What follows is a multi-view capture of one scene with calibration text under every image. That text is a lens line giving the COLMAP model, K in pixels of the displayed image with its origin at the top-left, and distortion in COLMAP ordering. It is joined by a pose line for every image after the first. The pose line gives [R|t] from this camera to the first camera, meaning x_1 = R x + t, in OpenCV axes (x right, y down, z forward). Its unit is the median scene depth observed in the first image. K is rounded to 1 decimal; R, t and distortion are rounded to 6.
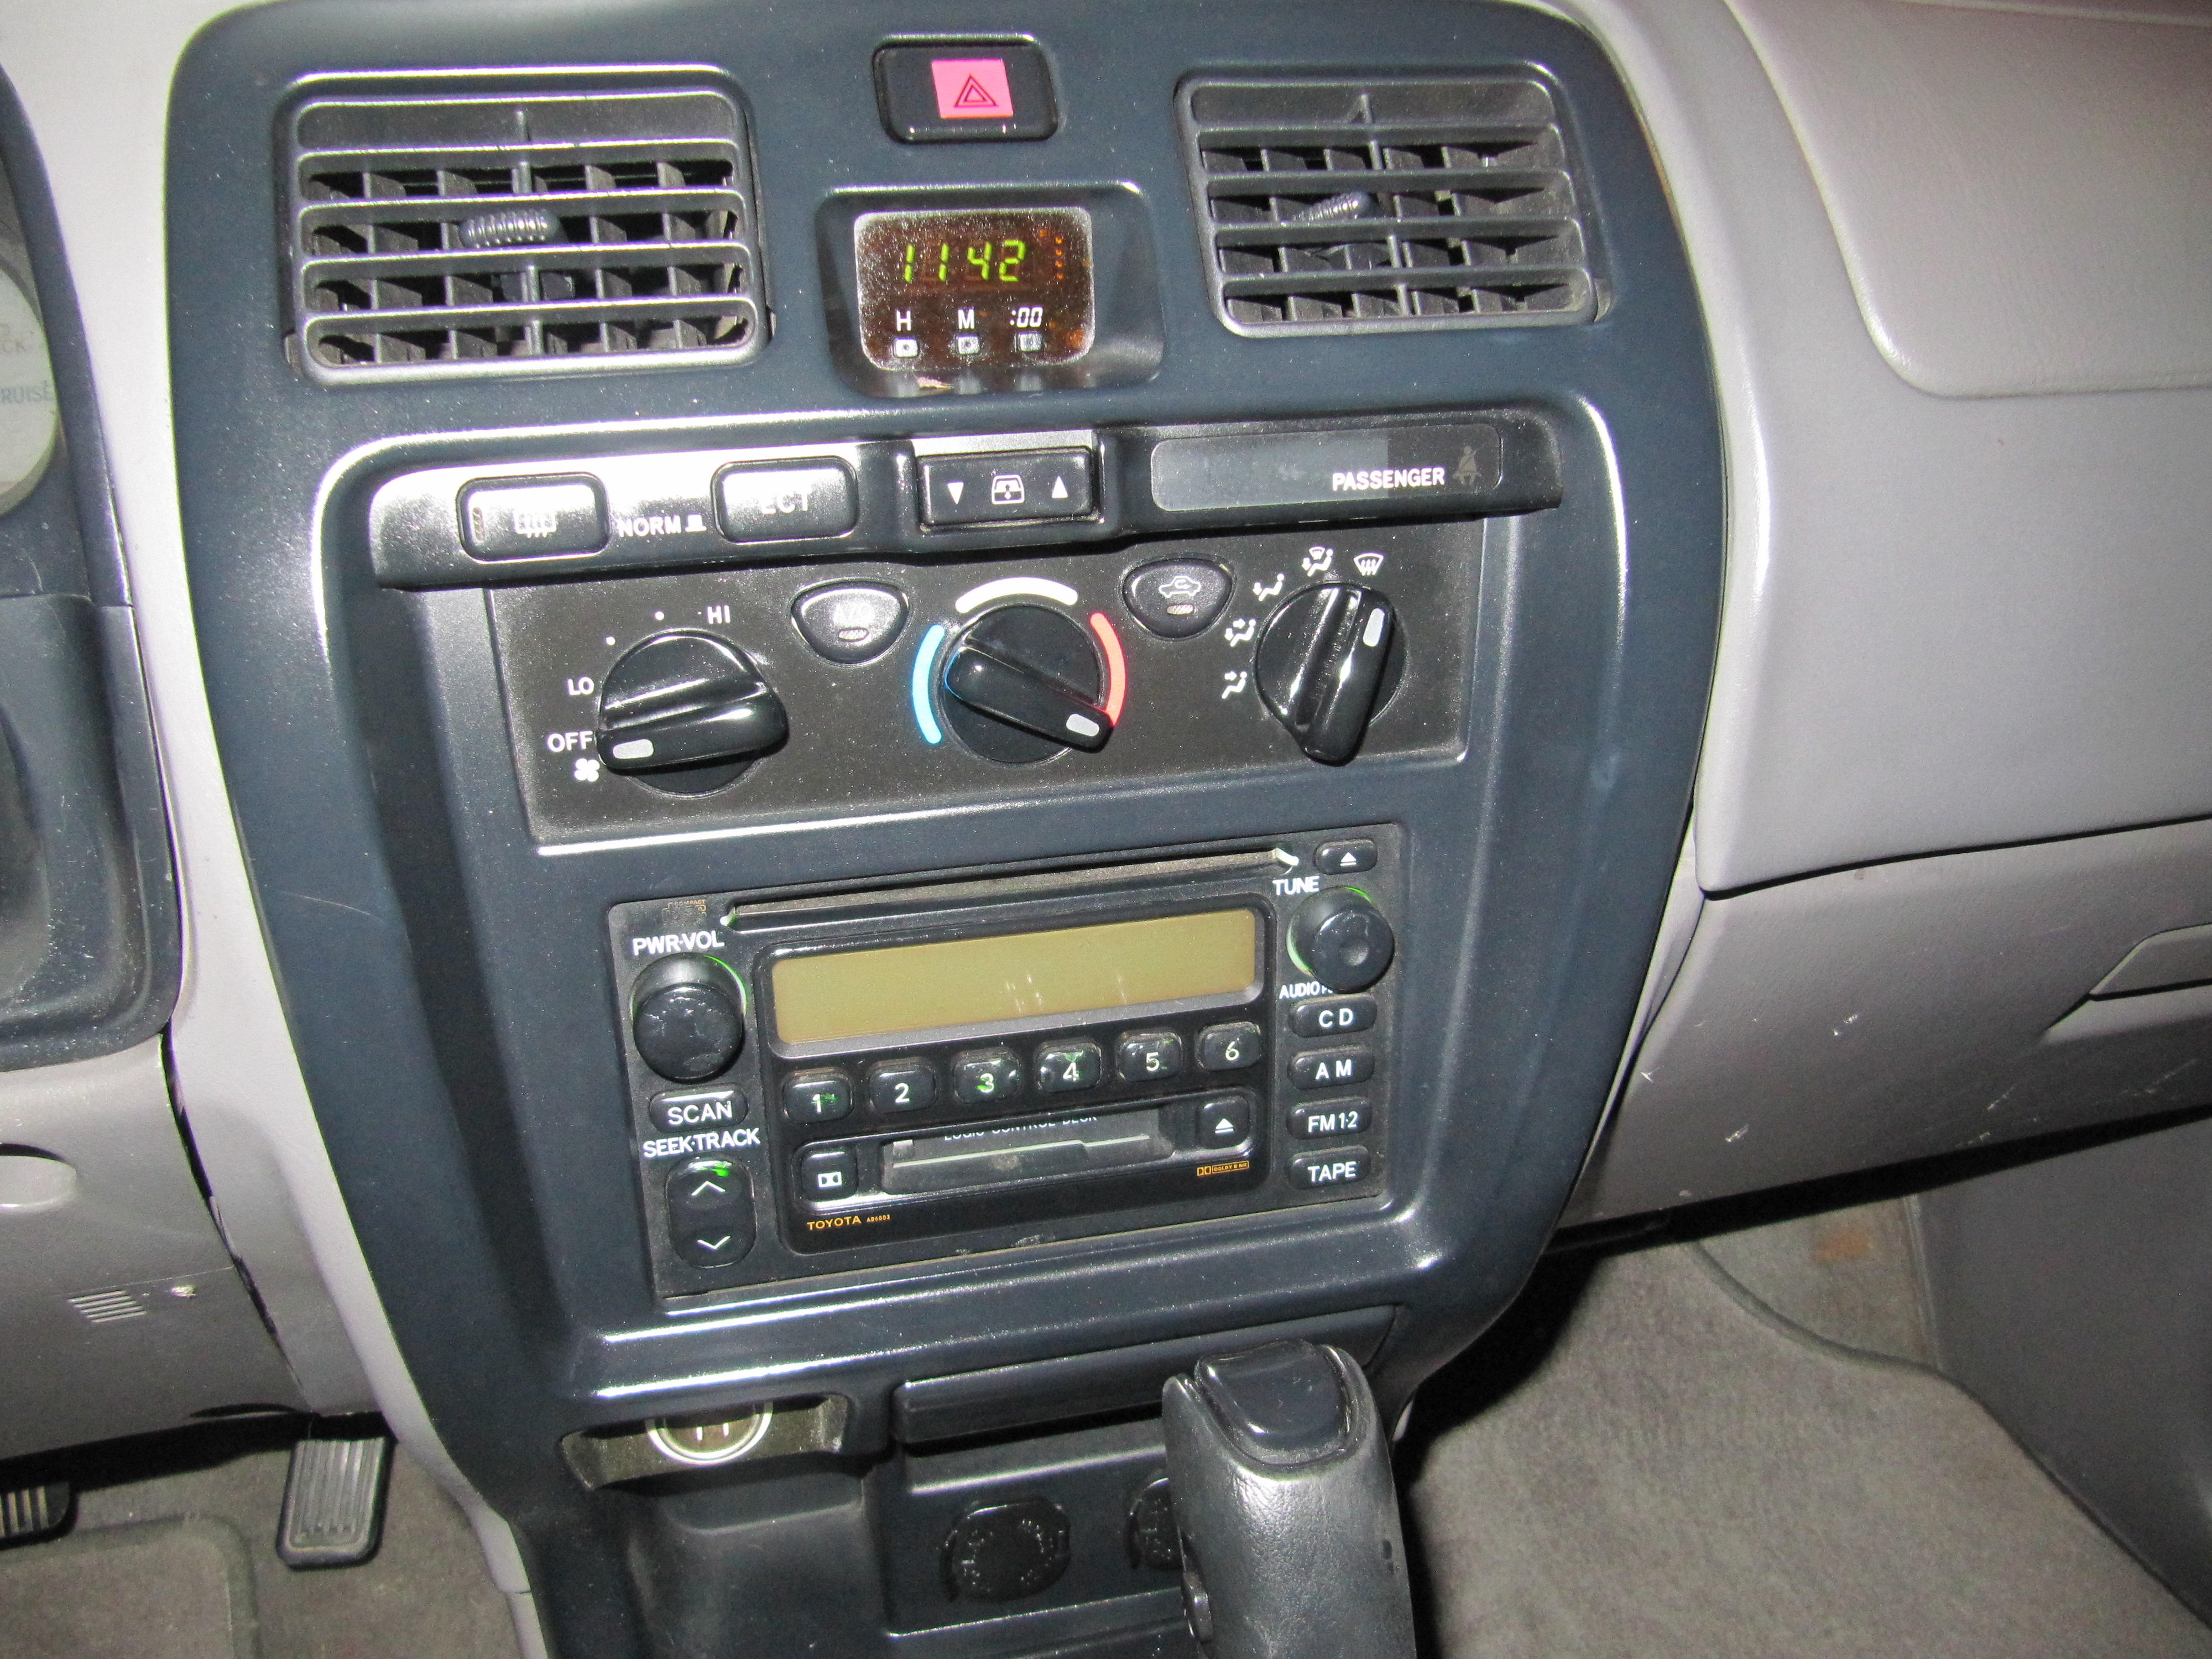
lens RADIAL K [[1816.8, 0, 1101.6], [0, 1816.8, 851.9], [0, 0, 1]] dist [-0.054190, 0.021061]
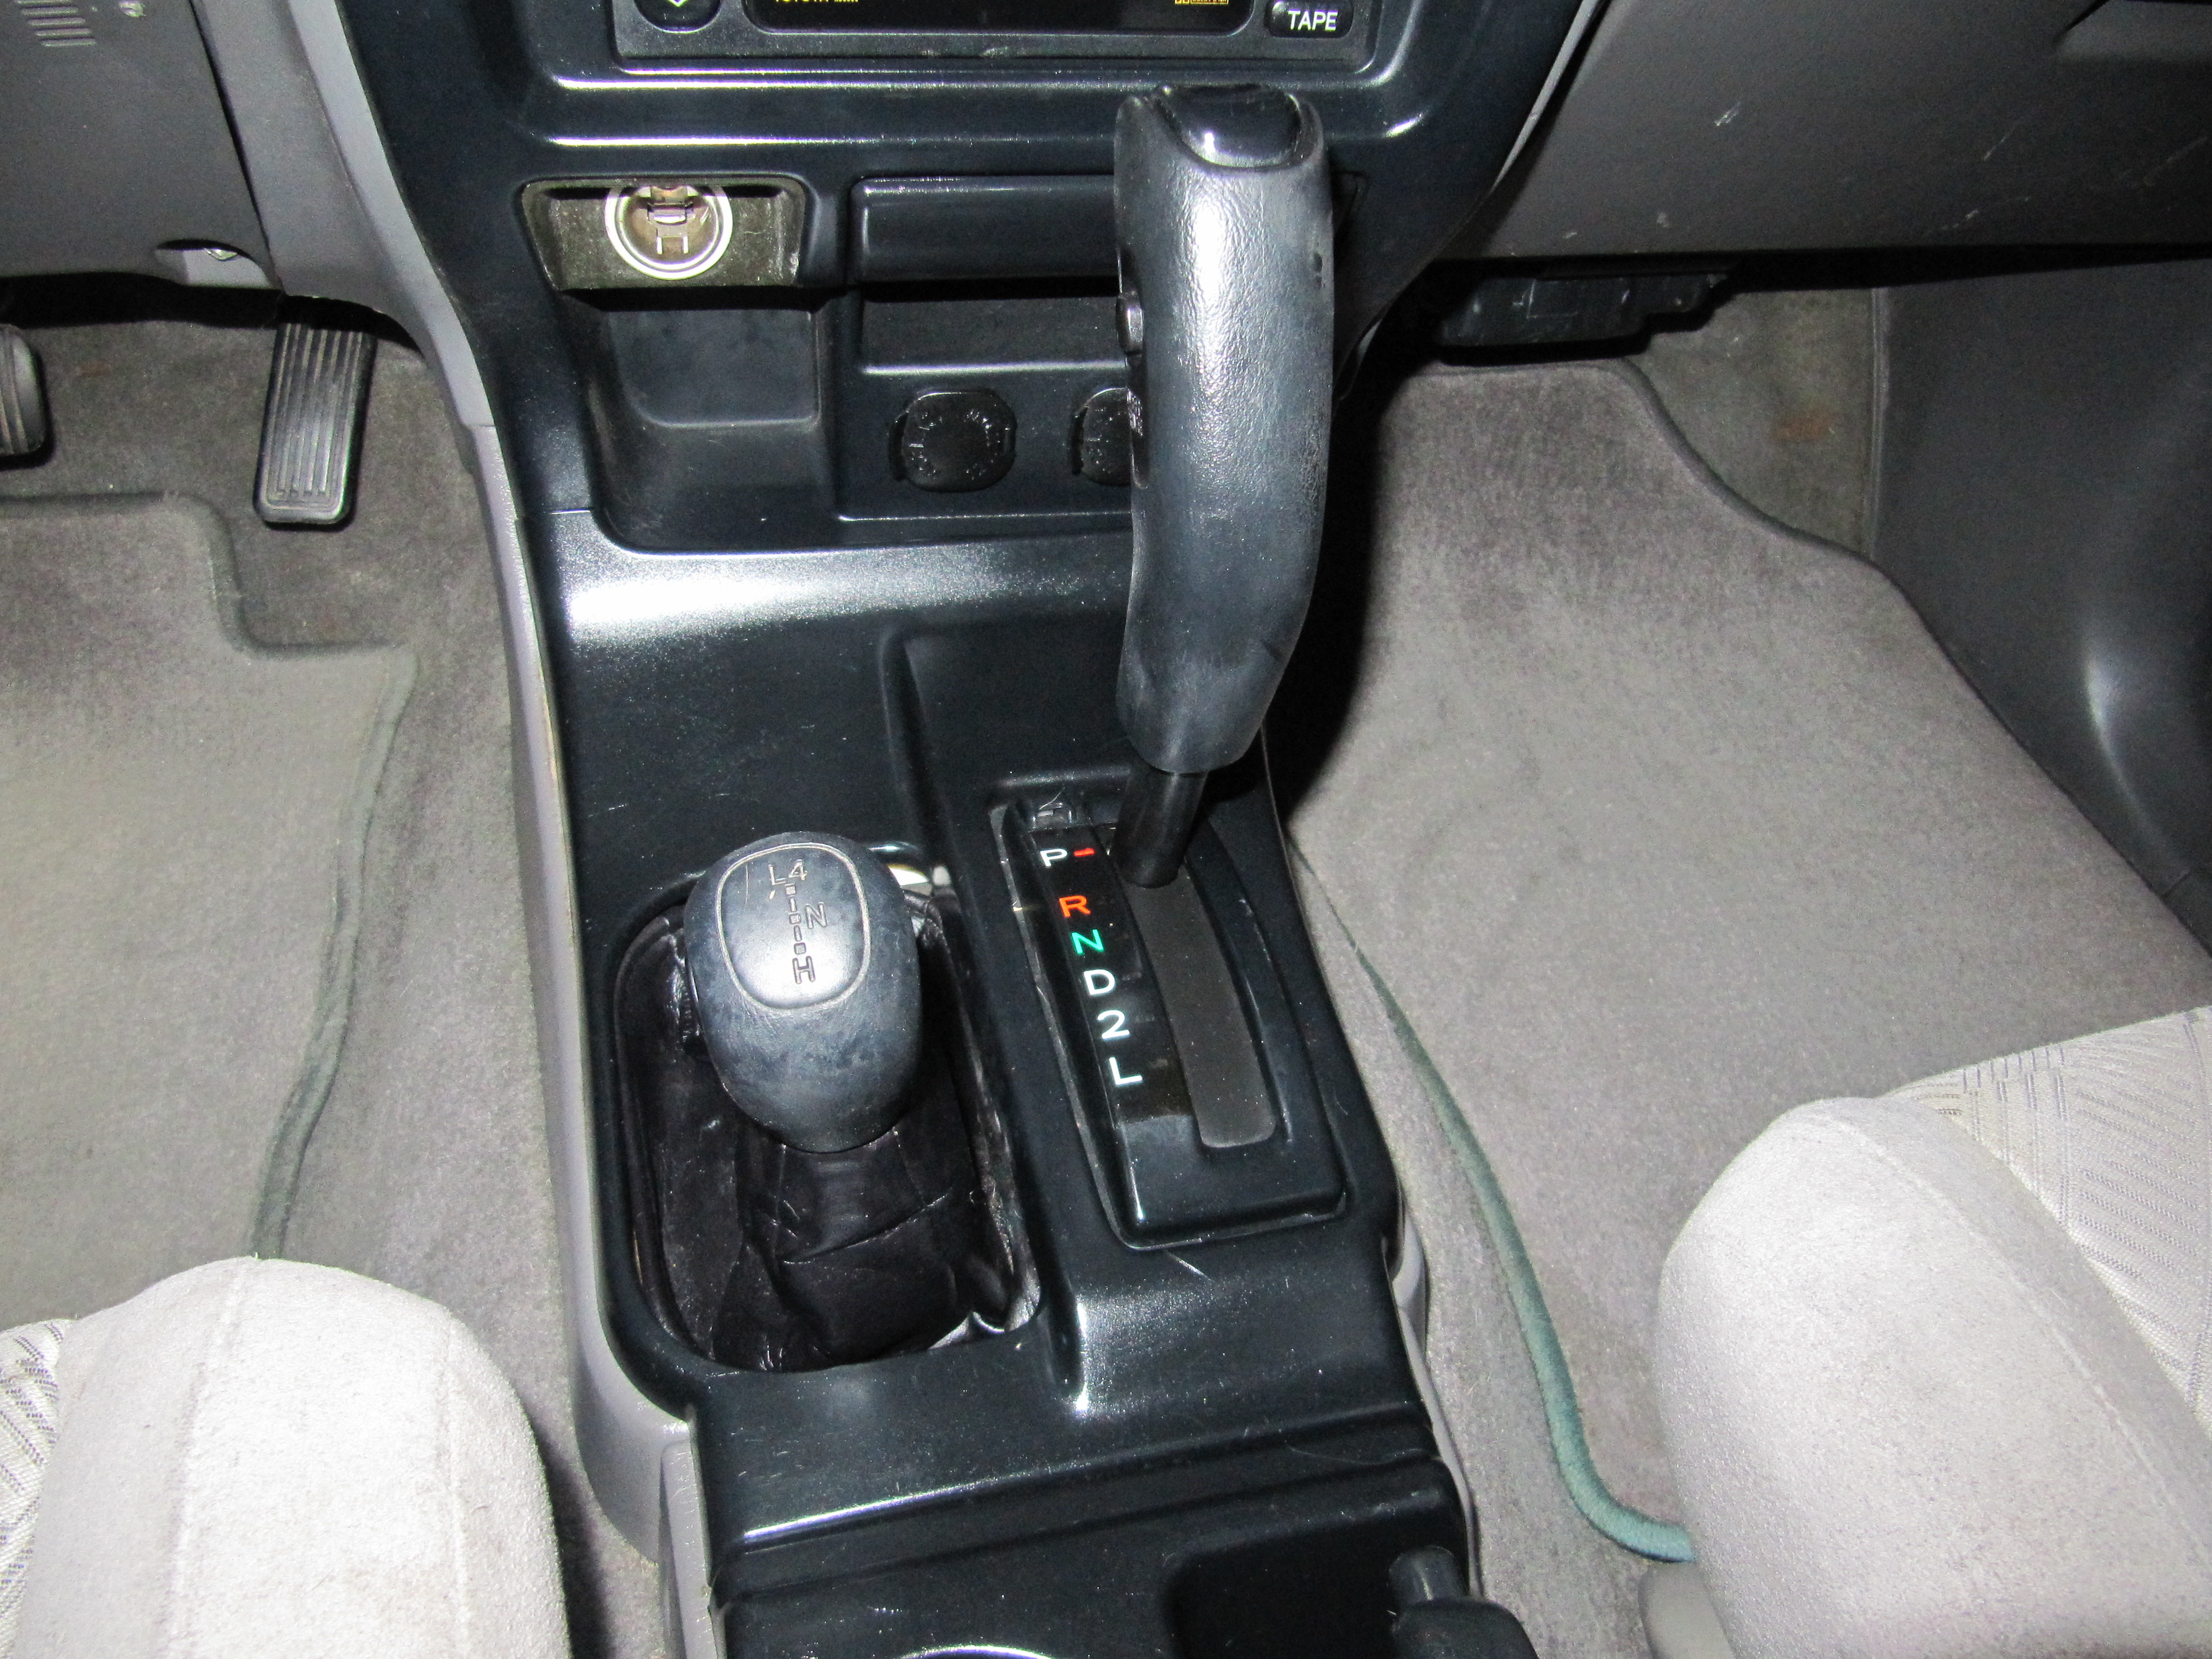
lens RADIAL K [[1816.8, 0, 1110.8], [0, 1816.8, 839.6], [0, 0, 1]] dist [-0.054190, 0.021061]
pose [[0.995329, 0.090799, 0.032814, 0.014592], [-0.096517, 0.927519, 0.361099, 0.132255], [0.002352, -0.362580, 0.931950, -0.034690]]
